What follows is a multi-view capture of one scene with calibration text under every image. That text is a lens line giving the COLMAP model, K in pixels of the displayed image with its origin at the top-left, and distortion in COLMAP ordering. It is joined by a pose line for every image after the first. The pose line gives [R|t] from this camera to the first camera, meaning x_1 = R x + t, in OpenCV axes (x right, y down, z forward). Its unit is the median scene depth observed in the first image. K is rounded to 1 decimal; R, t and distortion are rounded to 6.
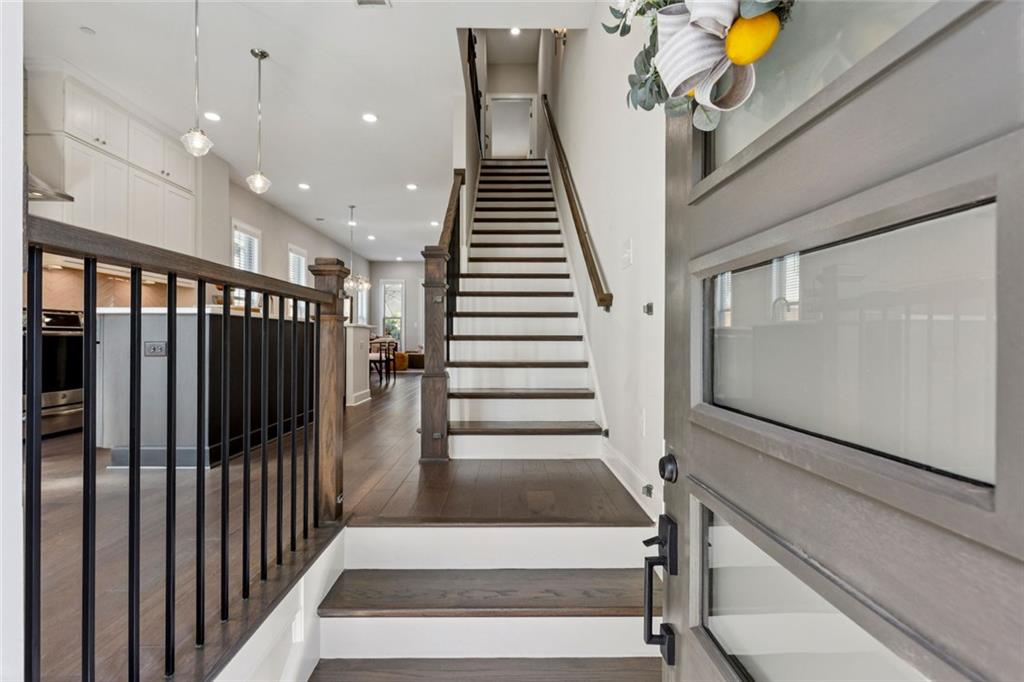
lens RADIAL K [[491.7, 0, 509.6], [0, 491.7, 338.6], [0, 0, 1]] dist [-0.006036, 0.002444]
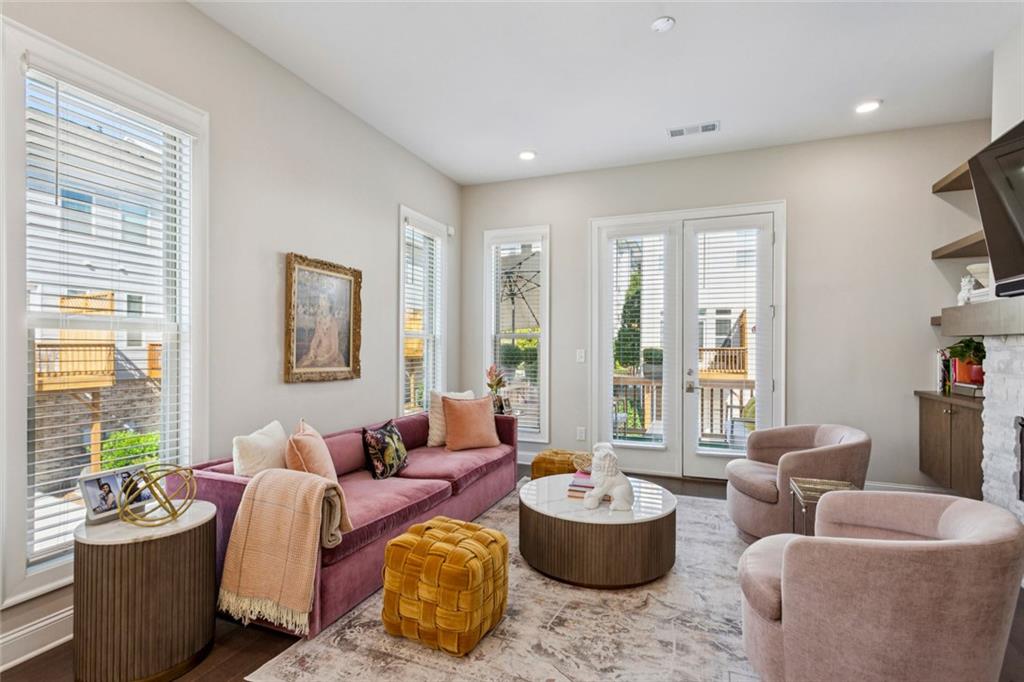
lens RADIAL K [[491.7, 0, 514.0], [0, 491.7, 342.9], [0, 0, 1]] dist [-0.006036, 0.002444]
pose [[0.930171, -0.001791, -0.367123, -0.142201], [-0.000357, 0.999983, -0.005783, -0.045310], [0.367128, 0.005510, 0.930154, 0.873060]]
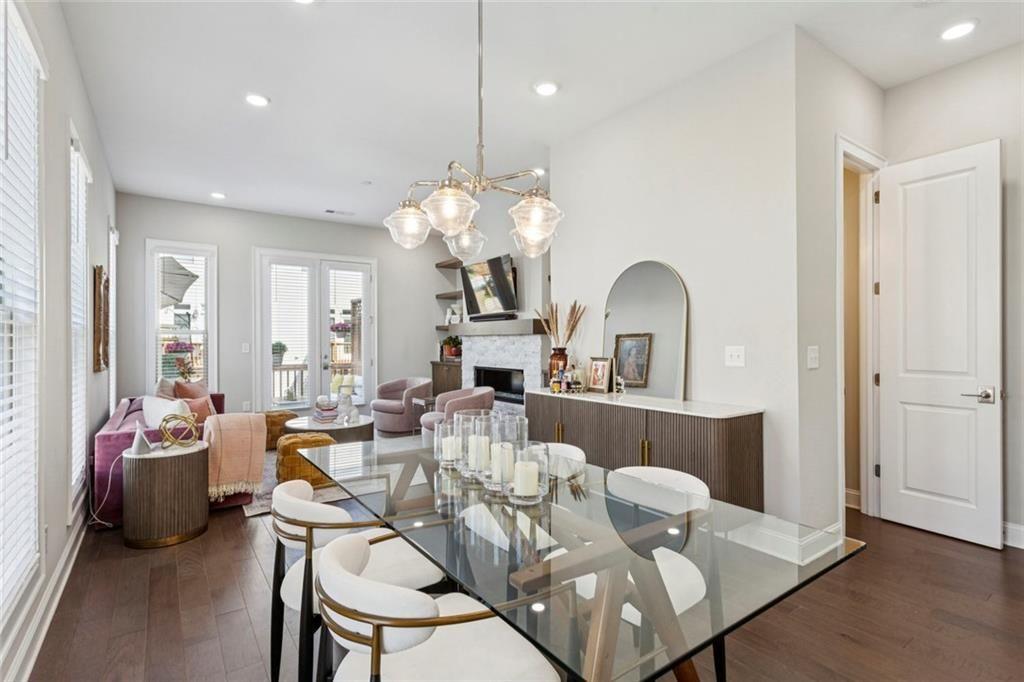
lens RADIAL K [[489.3, 0, 503.3], [0, 489.3, 334.7], [0, 0, 1]] dist [0.001113, 0.000240]
pose [[0.819771, 0.001952, 0.572688, -0.334799], [0.005145, 0.999929, -0.010773, -0.044328], [-0.572668, 0.011778, 0.819702, 0.642656]]
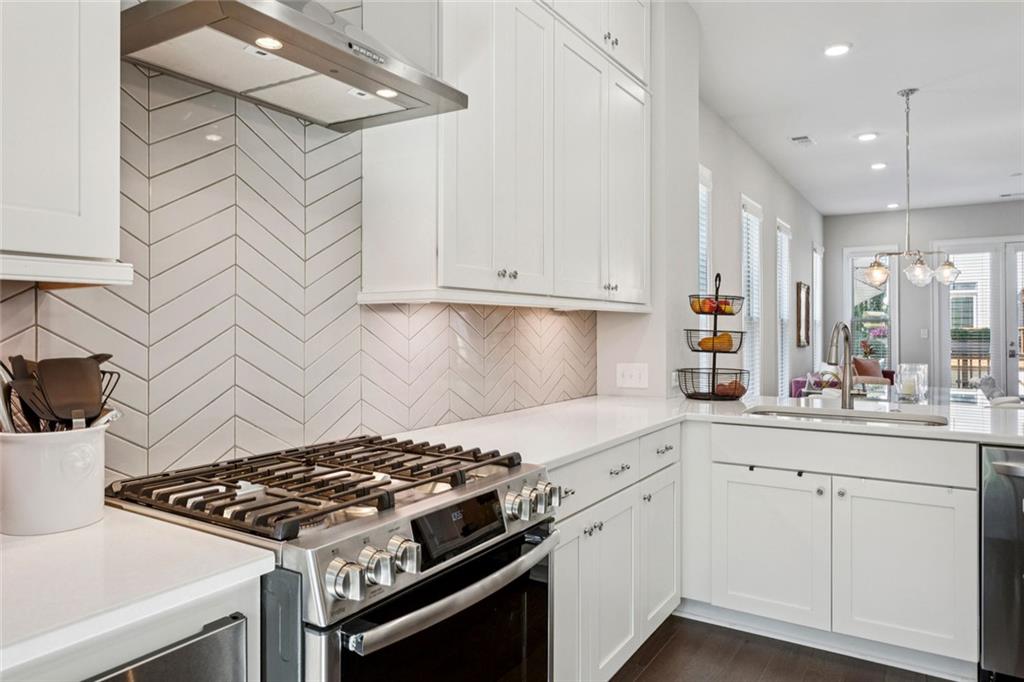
lens RADIAL K [[681.0, 0, 504.6], [0, 681.0, 323.2], [0, 0, 1]] dist [0.003855, 0.005573]
pose [[0.840416, -0.012365, -0.541800, -0.227421], [0.009162, 0.999921, -0.008608, -0.047540], [0.541864, 0.002270, 0.840463, 0.229172]]
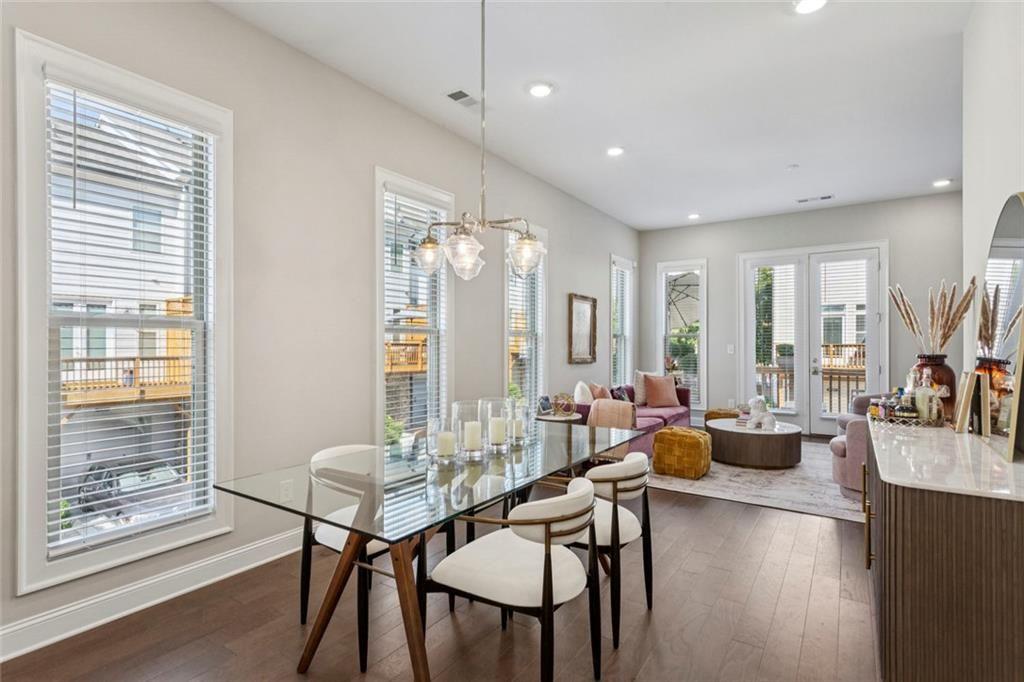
lens RADIAL K [[489.3, 0, 518.4], [0, 489.3, 341.3], [0, 0, 1]] dist [0.001113, 0.000240]
pose [[0.823479, -0.008983, -0.567275, -0.115803], [0.006859, 0.999959, -0.005878, -0.044860], [0.567305, 0.000950, 0.823507, 0.621177]]
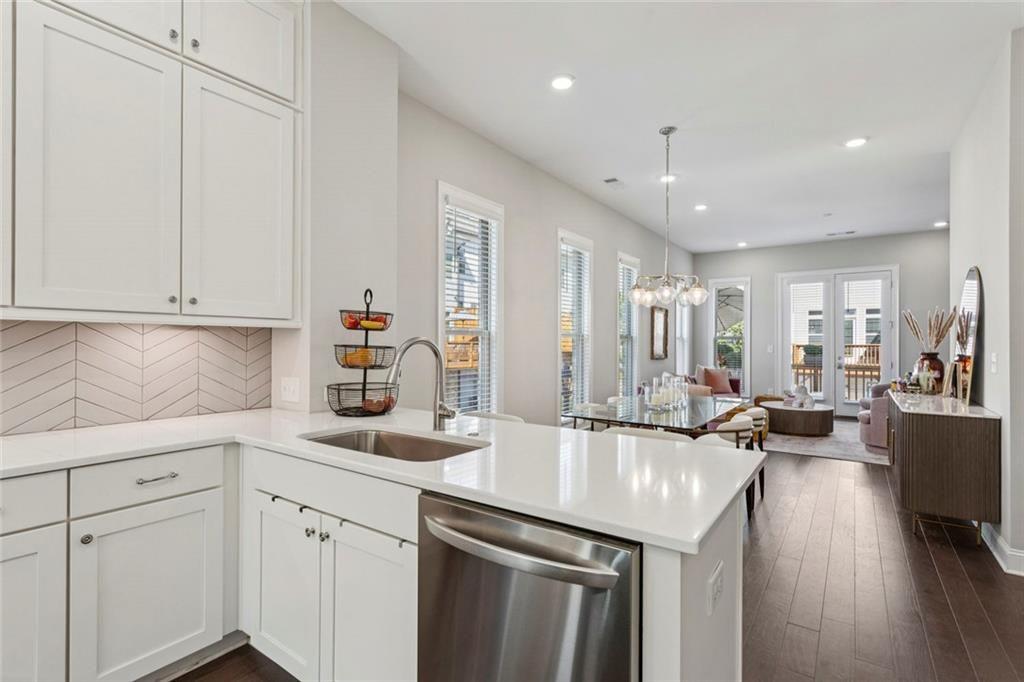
lens RADIAL K [[489.3, 0, 502.9], [0, 489.3, 340.5], [0, 0, 1]] dist [0.001113, 0.000240]
pose [[0.808322, -0.005868, -0.588712, -0.131532], [0.003092, 0.999979, -0.005722, -0.047007], [0.588733, 0.002805, 0.808323, 0.398862]]
